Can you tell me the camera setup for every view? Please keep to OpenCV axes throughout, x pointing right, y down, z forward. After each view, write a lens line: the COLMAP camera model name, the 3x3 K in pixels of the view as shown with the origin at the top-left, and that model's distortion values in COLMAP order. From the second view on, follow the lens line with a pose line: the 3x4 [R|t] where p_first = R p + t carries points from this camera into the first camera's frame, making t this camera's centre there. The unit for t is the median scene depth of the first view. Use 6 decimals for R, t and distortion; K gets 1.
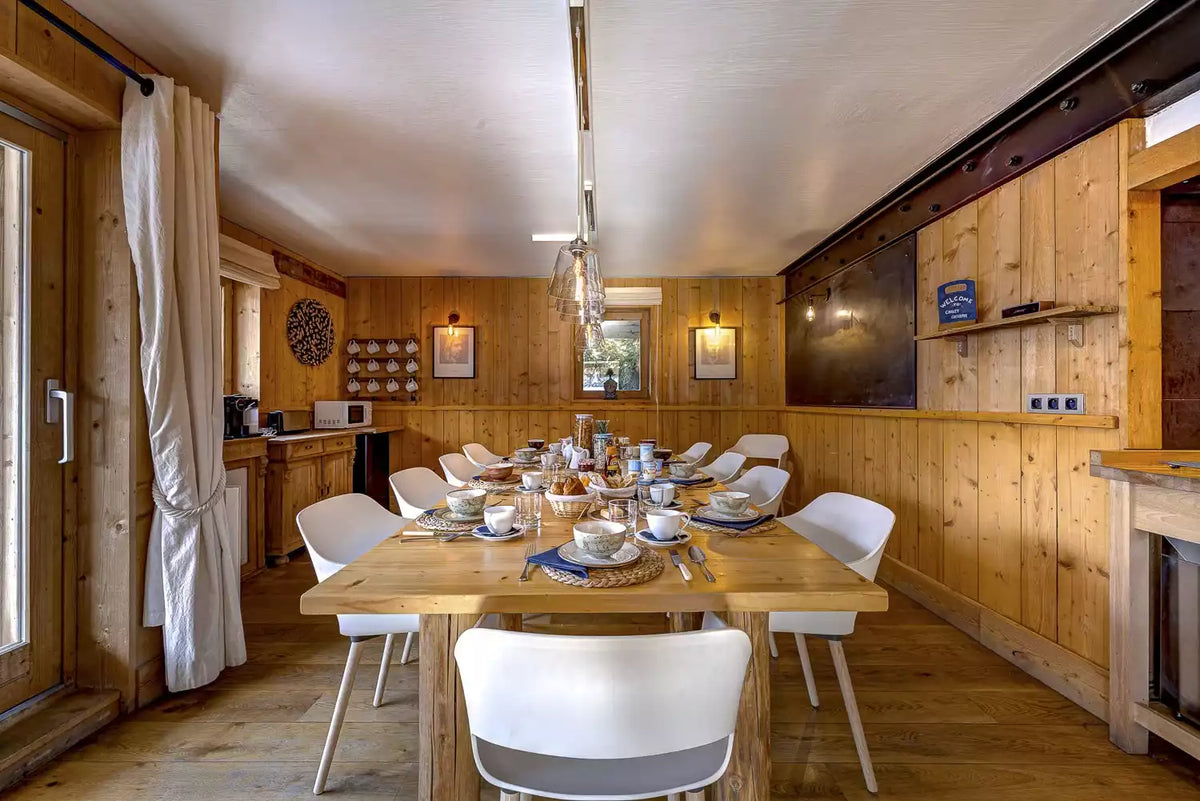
lens RADIAL K [[519.3, 0, 592.3], [0, 519.3, 405.6], [0, 0, 1]] dist [0.001697, -0.000546]
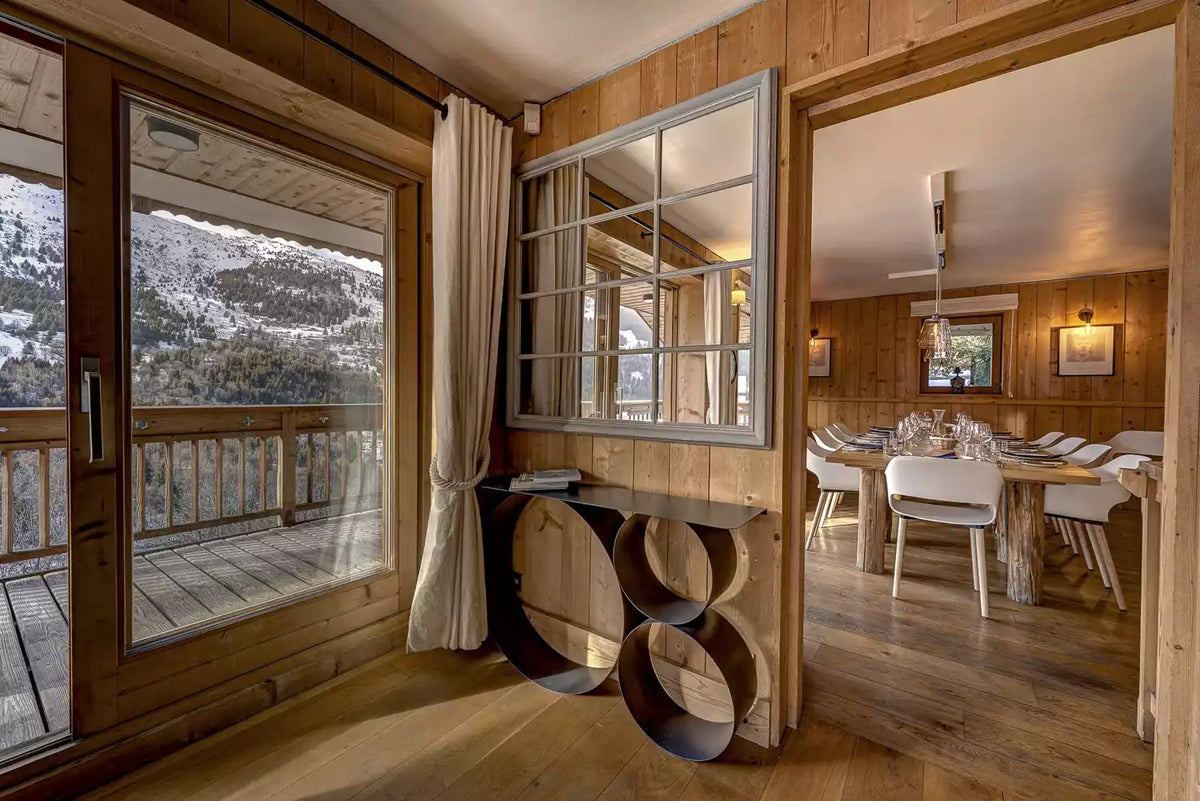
lens RADIAL K [[481.0, 0, 598.0], [0, 481.0, 397.7], [0, 0, 1]] dist [0.007692, 0.000197]
pose [[0.821214, 0.016372, -0.570385, -0.008996], [-0.012836, 0.999865, 0.010218, -0.004210], [0.570475, -0.001070, 0.821314, -0.352981]]
